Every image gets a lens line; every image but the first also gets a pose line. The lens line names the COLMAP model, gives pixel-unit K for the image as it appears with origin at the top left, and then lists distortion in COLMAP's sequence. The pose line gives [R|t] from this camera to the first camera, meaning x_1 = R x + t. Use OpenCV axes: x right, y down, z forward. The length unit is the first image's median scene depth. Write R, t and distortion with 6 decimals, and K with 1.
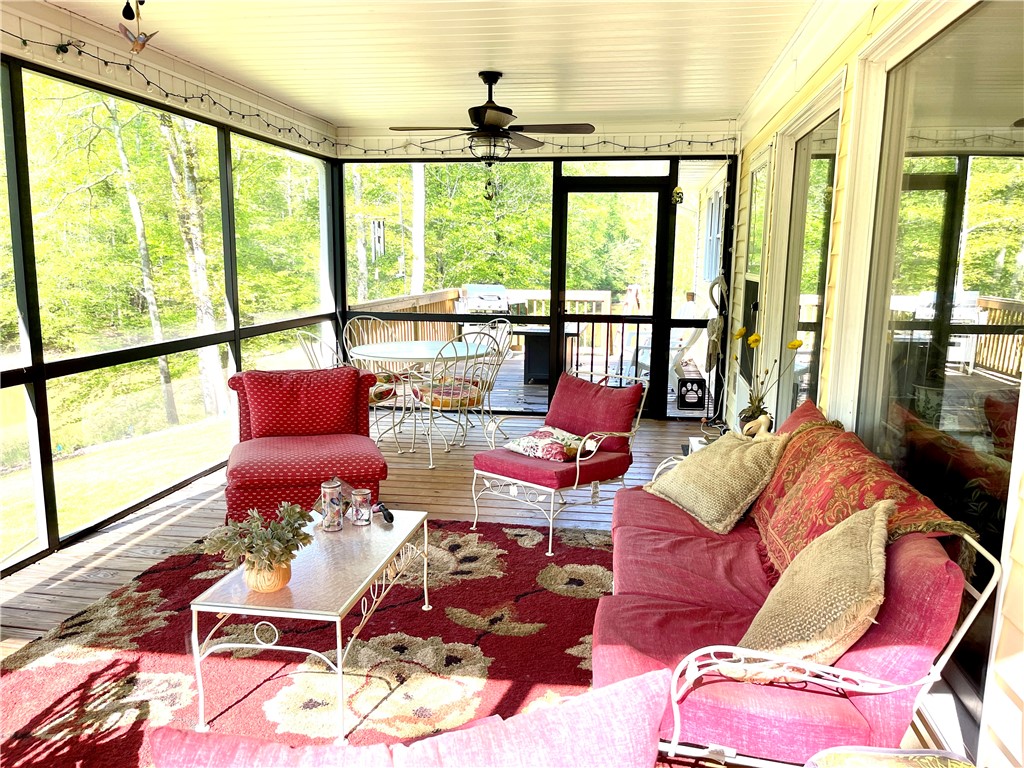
lens RADIAL K [[770.4, 0, 514.1], [0, 770.4, 383.2], [0, 0, 1]] dist [-0.010218, -0.001735]
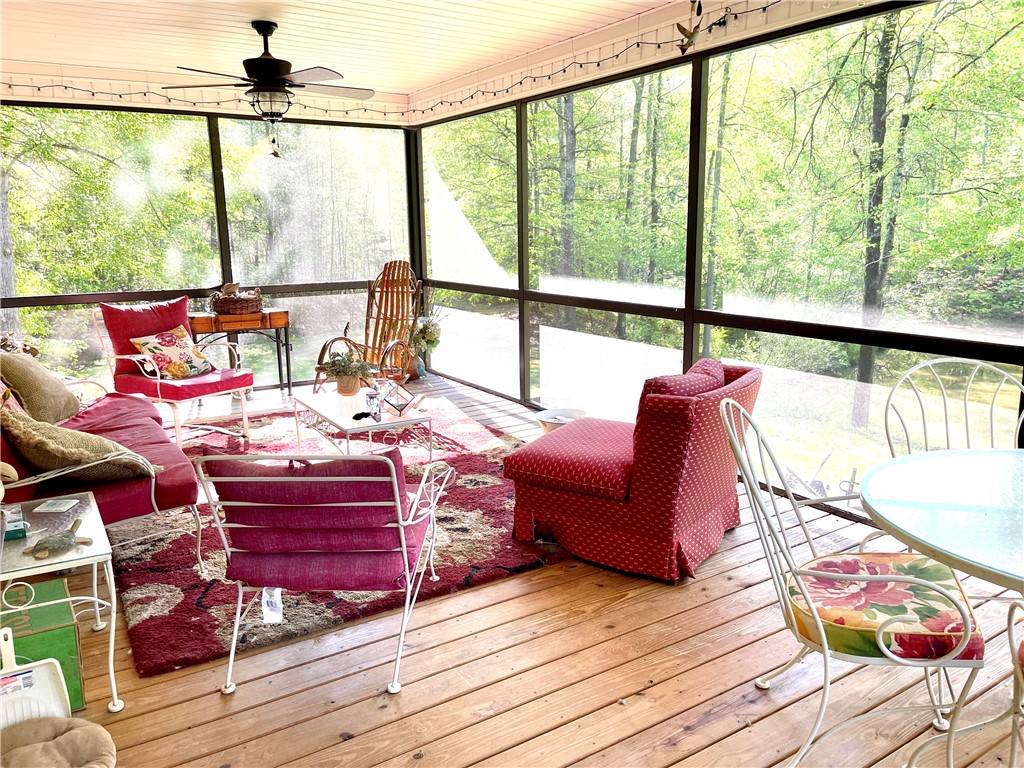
lens RADIAL K [[770.4, 0, 514.3], [0, 770.4, 385.9], [0, 0, 1]] dist [-0.010218, -0.001735]
pose [[-0.750113, 0.125564, -0.649280, 0.533193], [-0.121895, 0.938734, 0.322367, -0.360832], [0.649979, 0.320955, -0.688851, 2.302303]]
